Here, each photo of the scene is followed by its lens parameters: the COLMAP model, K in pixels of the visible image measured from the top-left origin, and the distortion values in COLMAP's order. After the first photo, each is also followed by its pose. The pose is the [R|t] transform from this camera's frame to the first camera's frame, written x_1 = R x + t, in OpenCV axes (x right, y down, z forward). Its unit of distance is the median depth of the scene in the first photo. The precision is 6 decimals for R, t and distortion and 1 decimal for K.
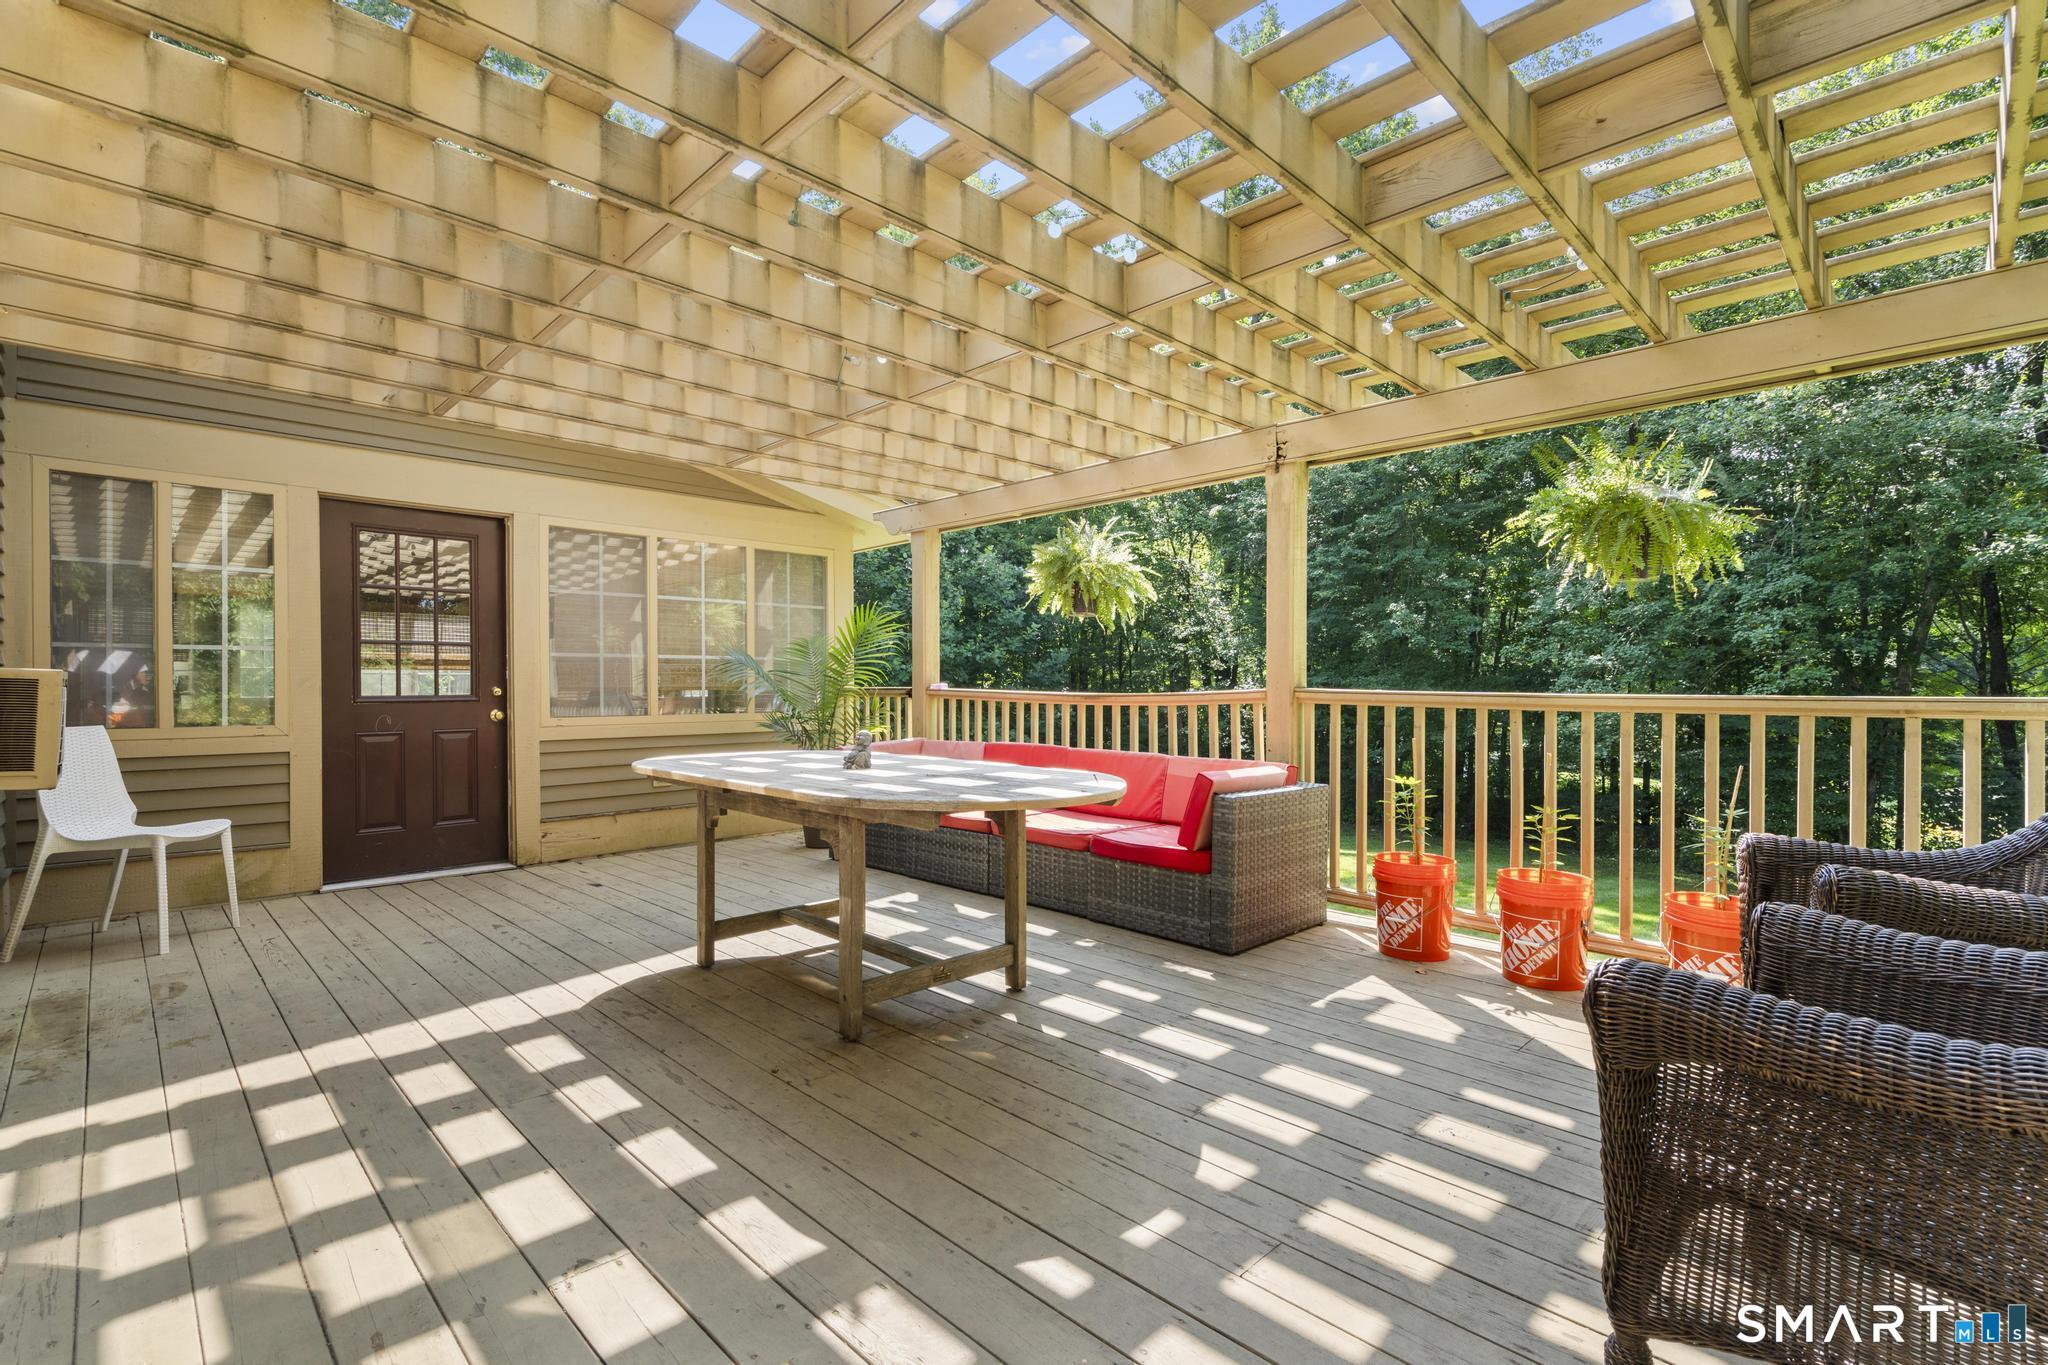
lens RADIAL K [[919.6, 0, 1023.8], [0, 919.6, 691.8], [0, 0, 1]] dist [-0.008954, 0.004355]
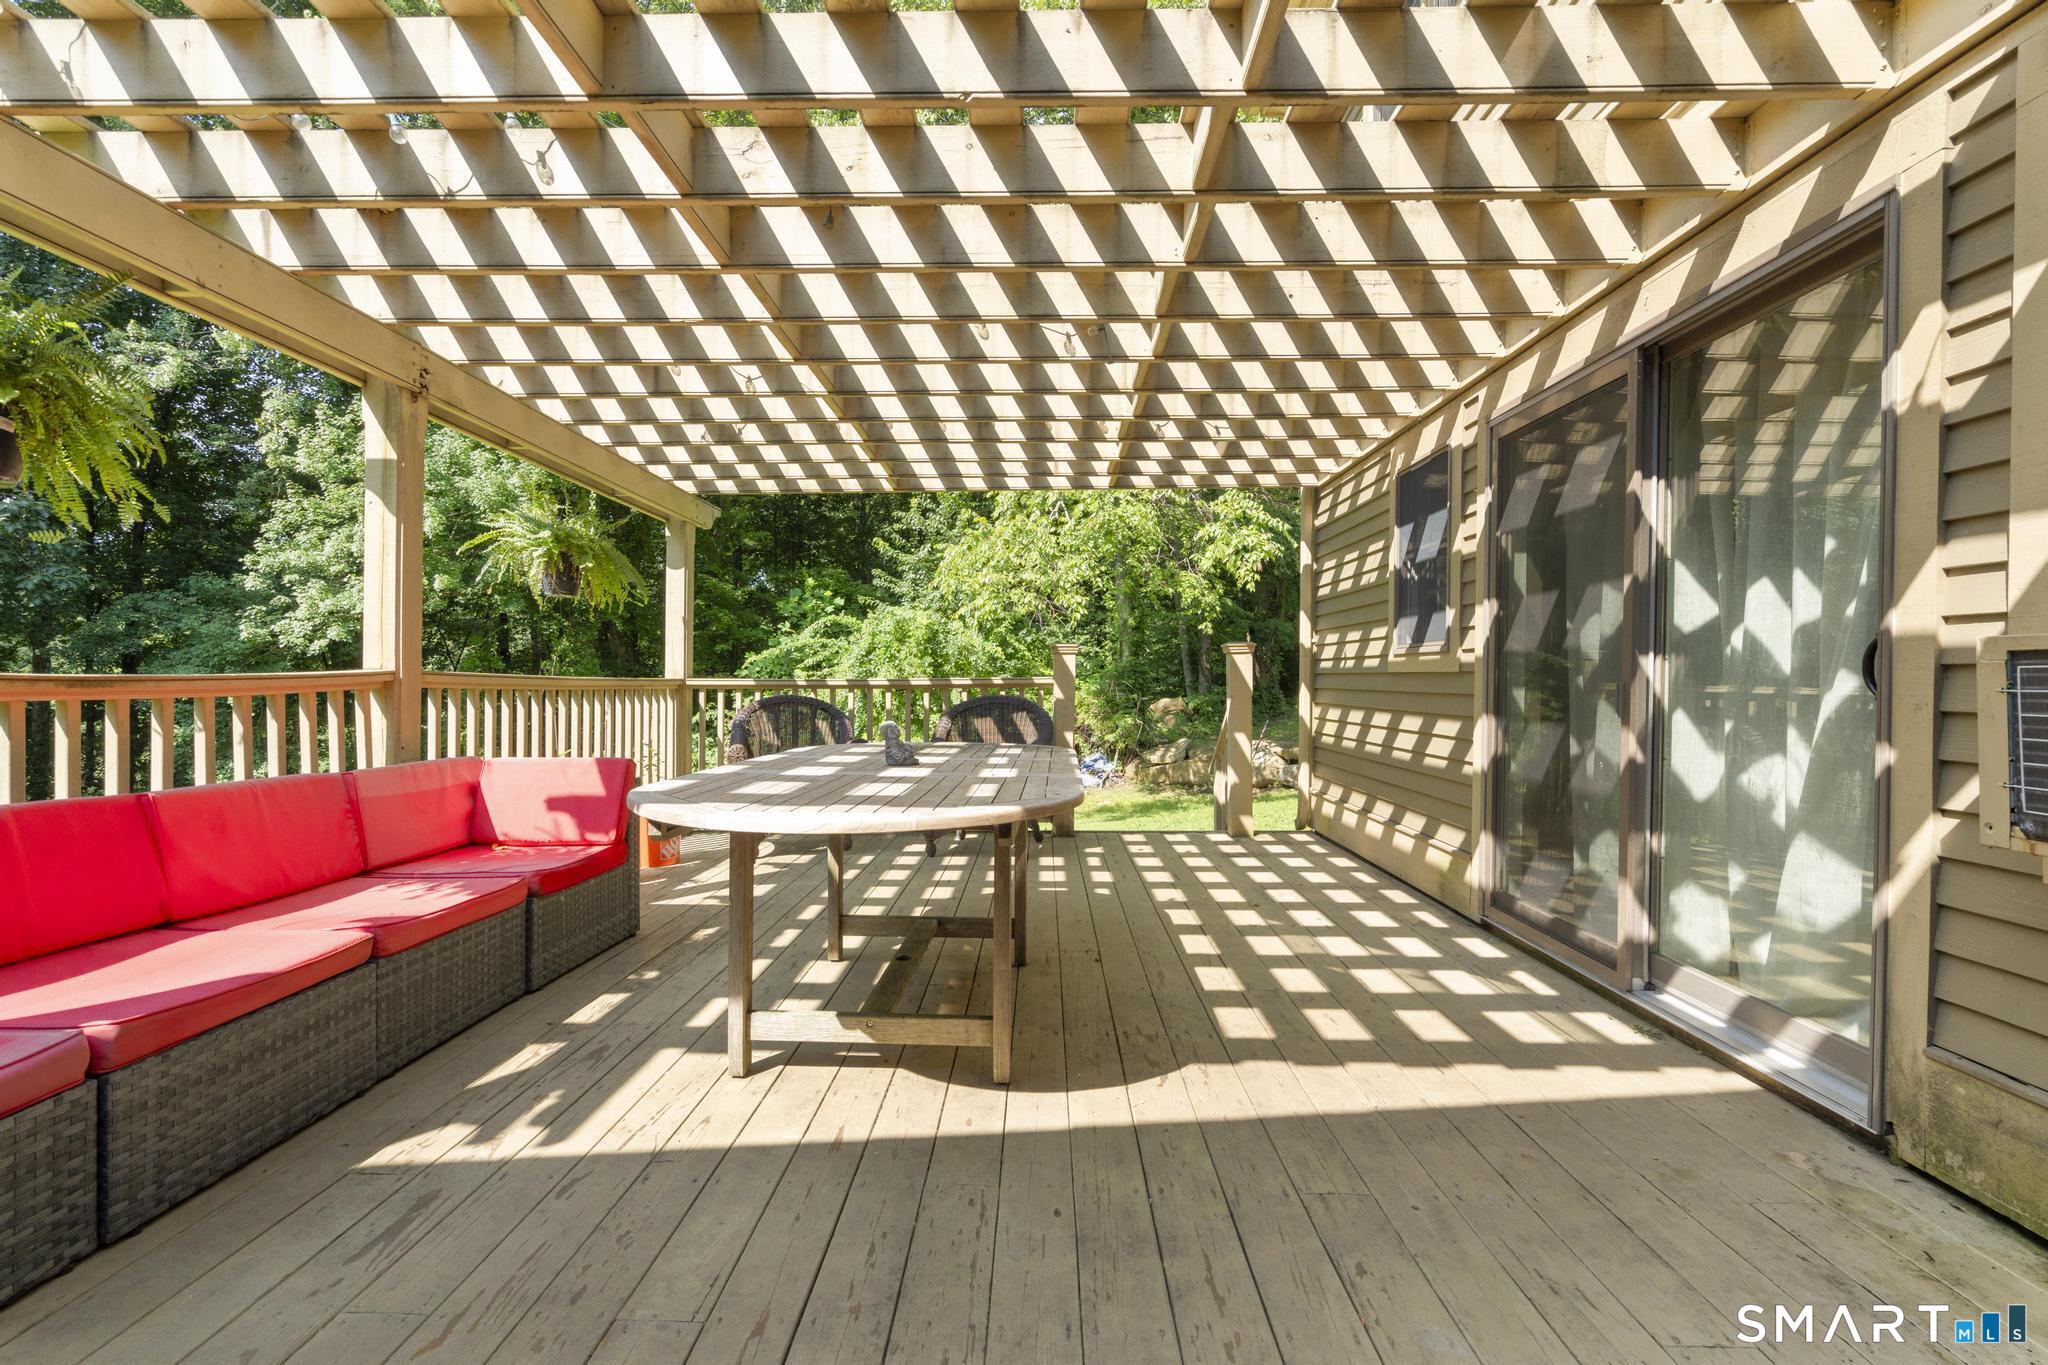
lens RADIAL K [[919.6, 0, 1025.0], [0, 919.6, 686.4], [0, 0, 1]] dist [-0.008954, 0.004355]
pose [[-0.693200, -0.007004, 0.720711, -1.245986], [-0.005687, 0.999975, 0.004248, 0.010066], [-0.720723, -0.001154, -0.693222, 2.154790]]
